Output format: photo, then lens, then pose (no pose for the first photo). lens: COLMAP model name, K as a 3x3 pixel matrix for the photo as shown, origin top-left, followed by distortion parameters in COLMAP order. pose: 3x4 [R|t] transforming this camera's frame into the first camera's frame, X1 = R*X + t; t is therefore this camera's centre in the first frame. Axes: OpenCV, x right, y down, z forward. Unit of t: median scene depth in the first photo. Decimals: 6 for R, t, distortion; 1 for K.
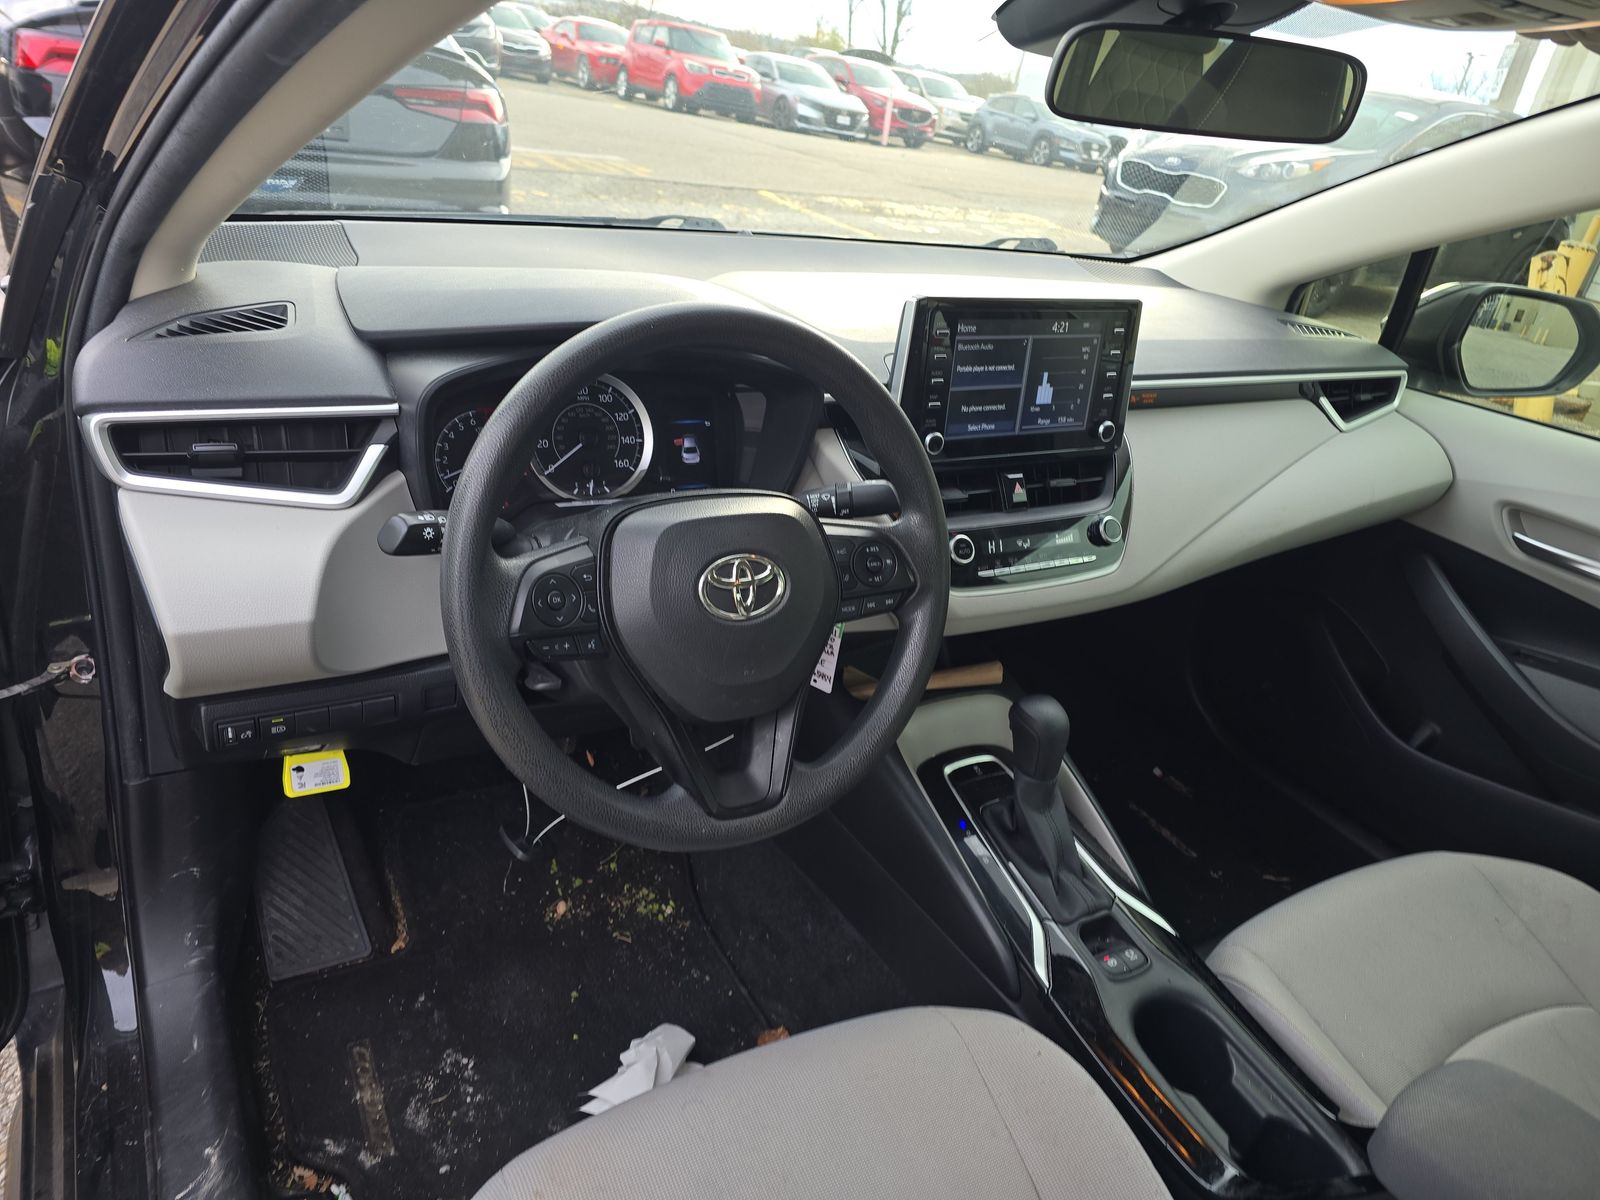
lens RADIAL K [[1096.0, 0, 800.0], [0, 1096.0, 600.0], [0, 0, 1]] dist [0.041085, -0.060486]
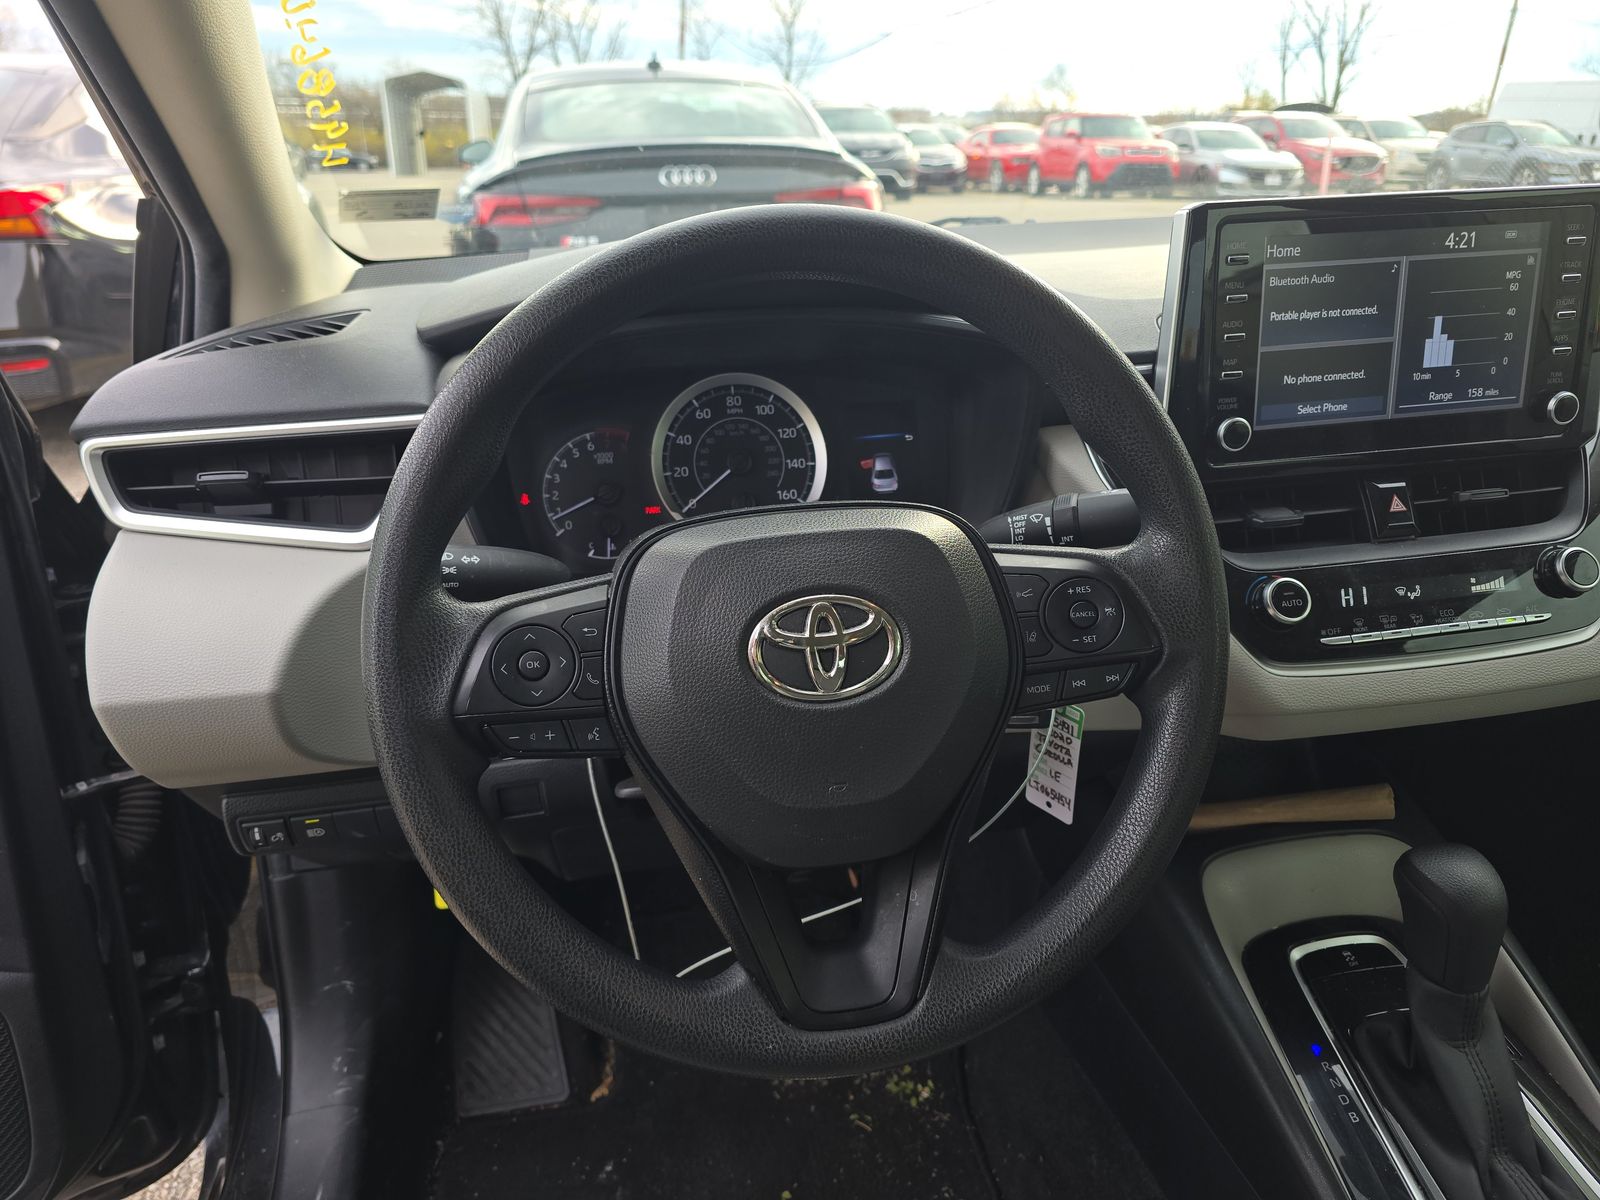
lens RADIAL K [[1096.0, 0, 800.0], [0, 1096.0, 600.0], [0, 0, 1]] dist [0.041085, -0.060486]
pose [[0.927588, -0.017423, -0.373197, 0.119708], [-0.015191, 0.996327, -0.084273, 0.009931], [0.373295, 0.083840, 0.923917, 0.307587]]
